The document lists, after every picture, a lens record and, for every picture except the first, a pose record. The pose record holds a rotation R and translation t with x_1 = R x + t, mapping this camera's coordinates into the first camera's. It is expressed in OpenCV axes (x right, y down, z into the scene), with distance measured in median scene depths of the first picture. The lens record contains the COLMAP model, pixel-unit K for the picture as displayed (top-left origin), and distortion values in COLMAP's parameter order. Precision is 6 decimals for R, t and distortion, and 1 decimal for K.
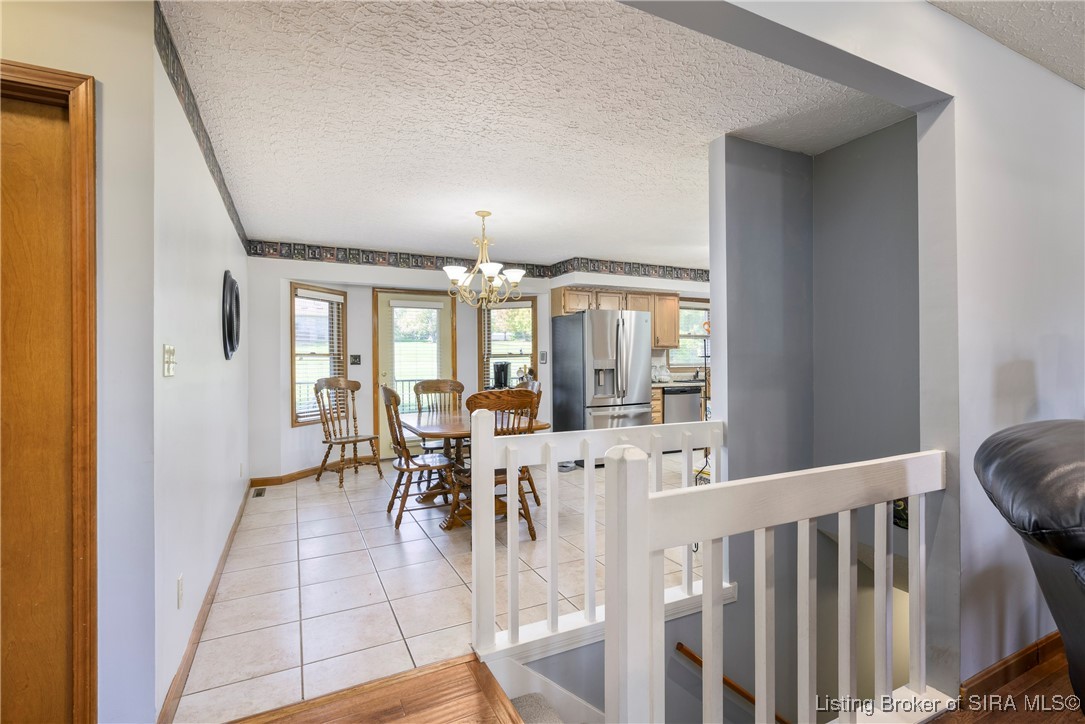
lens RADIAL K [[499.6, 0, 544.9], [0, 499.6, 364.1], [0, 0, 1]] dist [-0.000466, -0.000519]
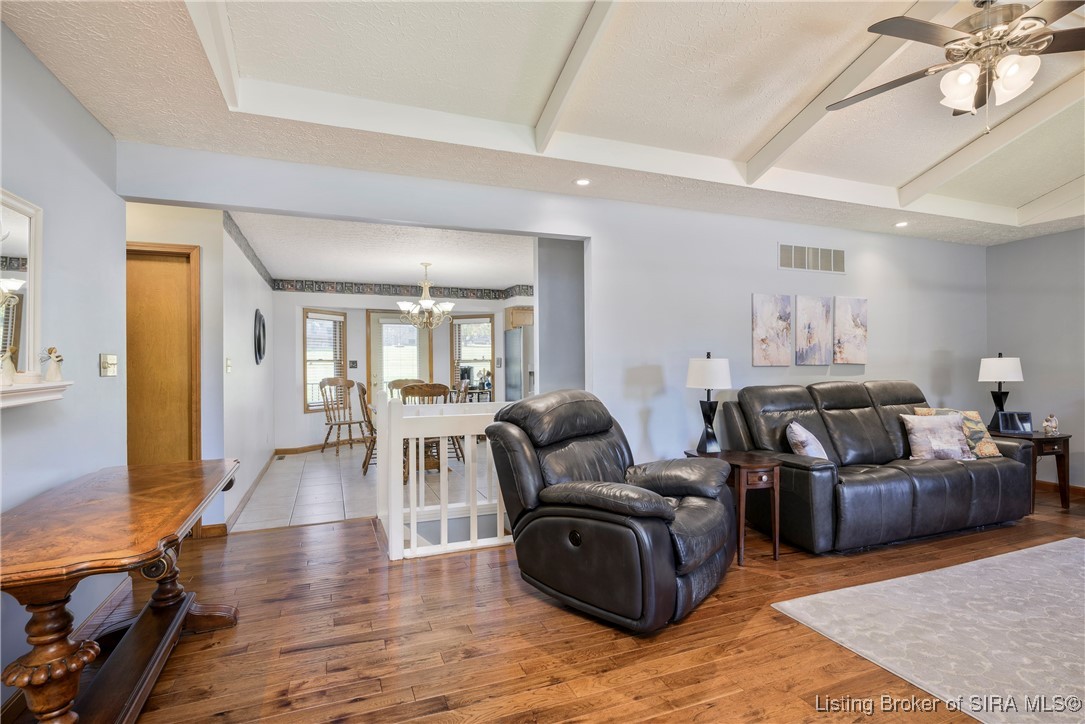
lens RADIAL K [[541.3, 0, 553.0], [0, 541.3, 368.7], [0, 0, 1]] dist [-0.000688, 0.000513]
pose [[0.997010, -0.000981, -0.077267, 0.275421], [0.000997, 0.999999, 0.000161, 0.002947], [0.077267, -0.000238, 0.997010, -0.408507]]
